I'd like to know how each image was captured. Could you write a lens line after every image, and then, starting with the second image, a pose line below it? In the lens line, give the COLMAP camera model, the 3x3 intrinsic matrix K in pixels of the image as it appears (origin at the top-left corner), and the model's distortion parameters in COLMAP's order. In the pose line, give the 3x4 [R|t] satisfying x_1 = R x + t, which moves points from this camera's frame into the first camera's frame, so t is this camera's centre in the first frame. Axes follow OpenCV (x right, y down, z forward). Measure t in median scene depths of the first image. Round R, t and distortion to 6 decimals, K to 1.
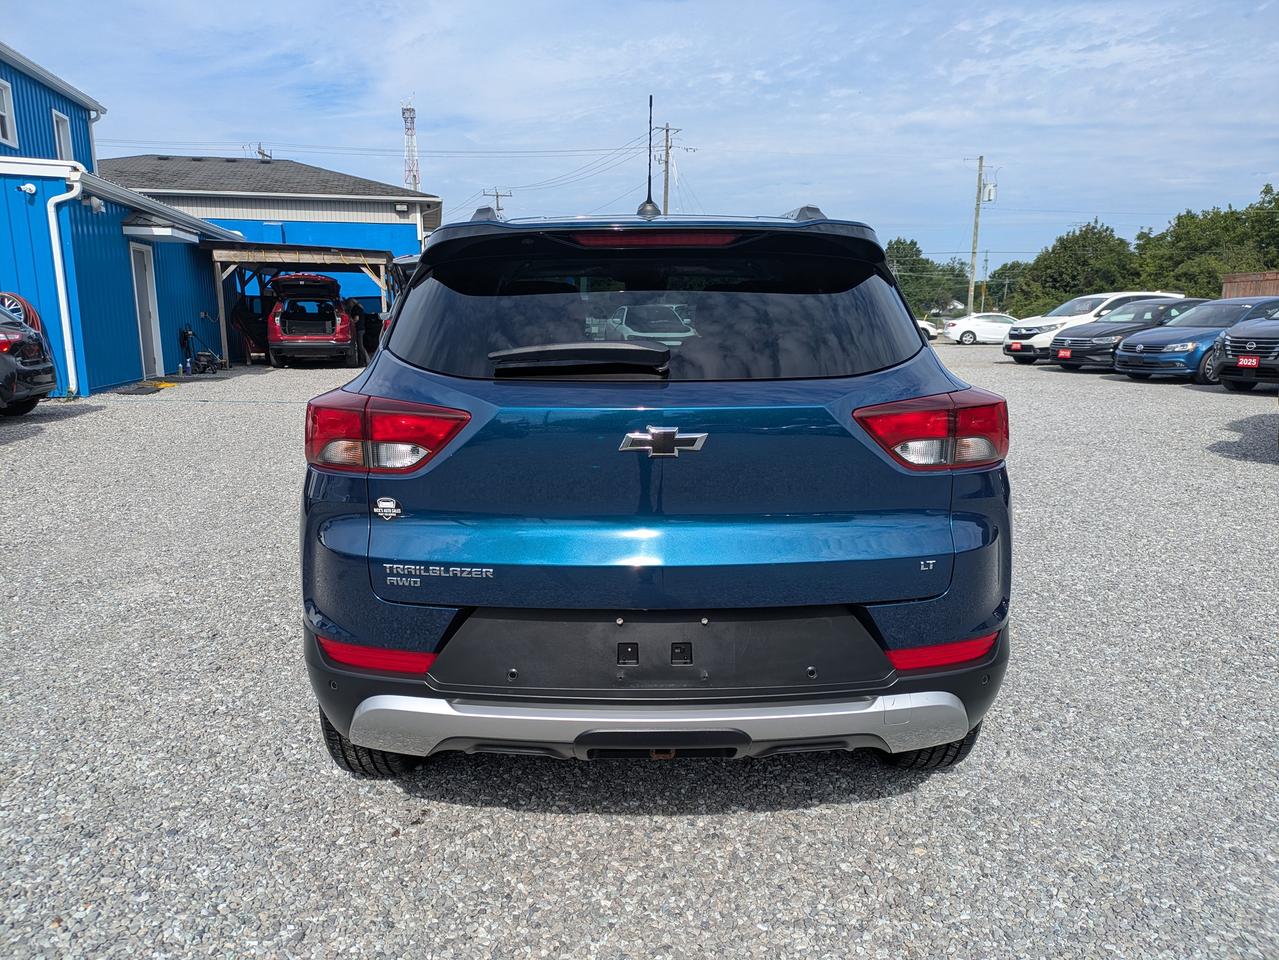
lens RADIAL K [[935.7, 0, 638.0], [0, 935.7, 488.7], [0, 0, 1]] dist [0.022092, -0.008676]
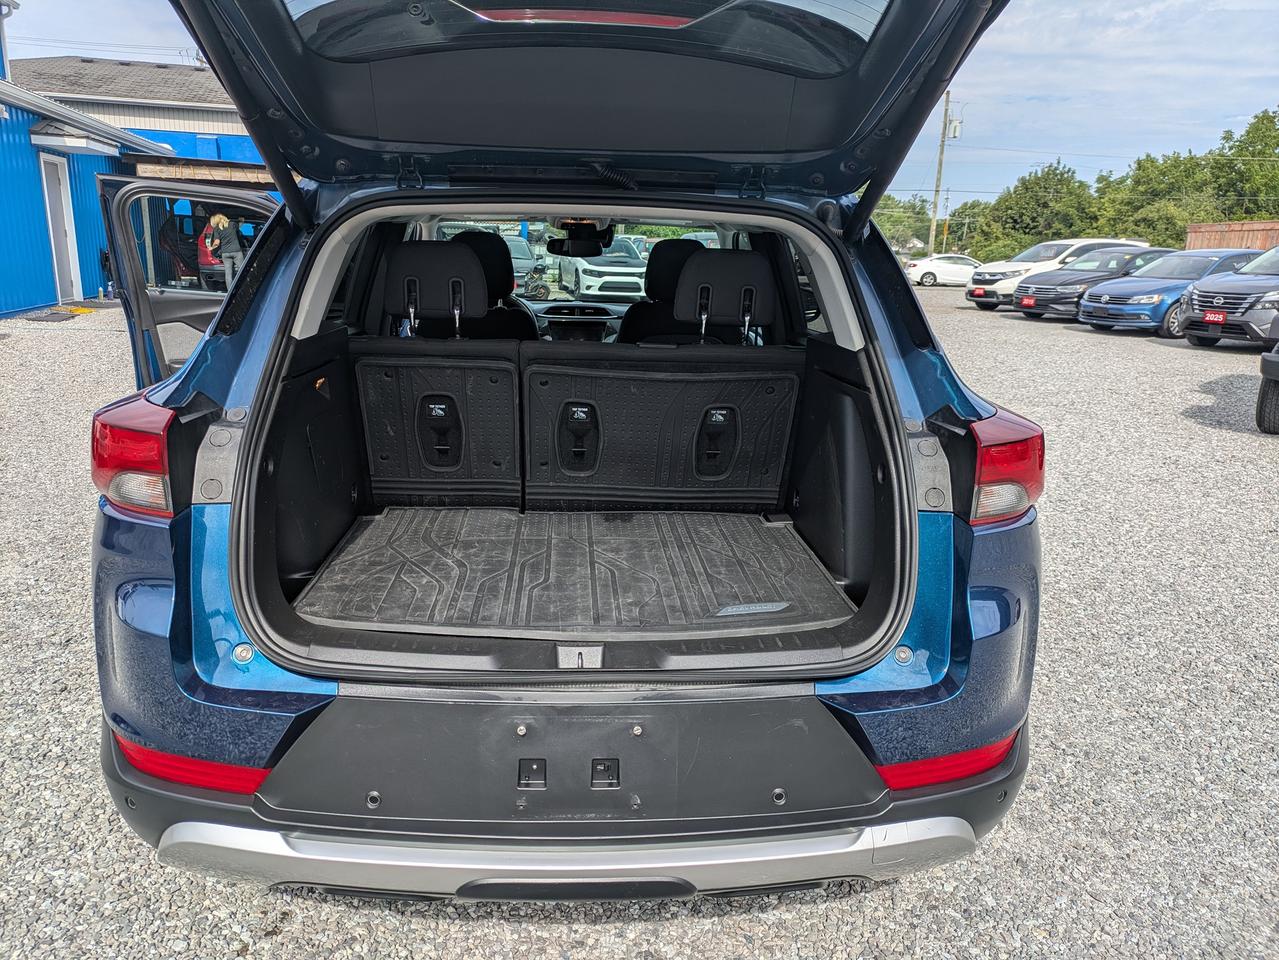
lens RADIAL K [[935.7, 0, 628.7], [0, 935.7, 480.2], [0, 0, 1]] dist [0.022092, -0.008676]
pose [[0.998997, 0.020925, 0.039589, 0.017702], [-0.023404, 0.997726, 0.063213, -0.058291], [-0.038176, -0.064076, 0.997215, 0.157458]]
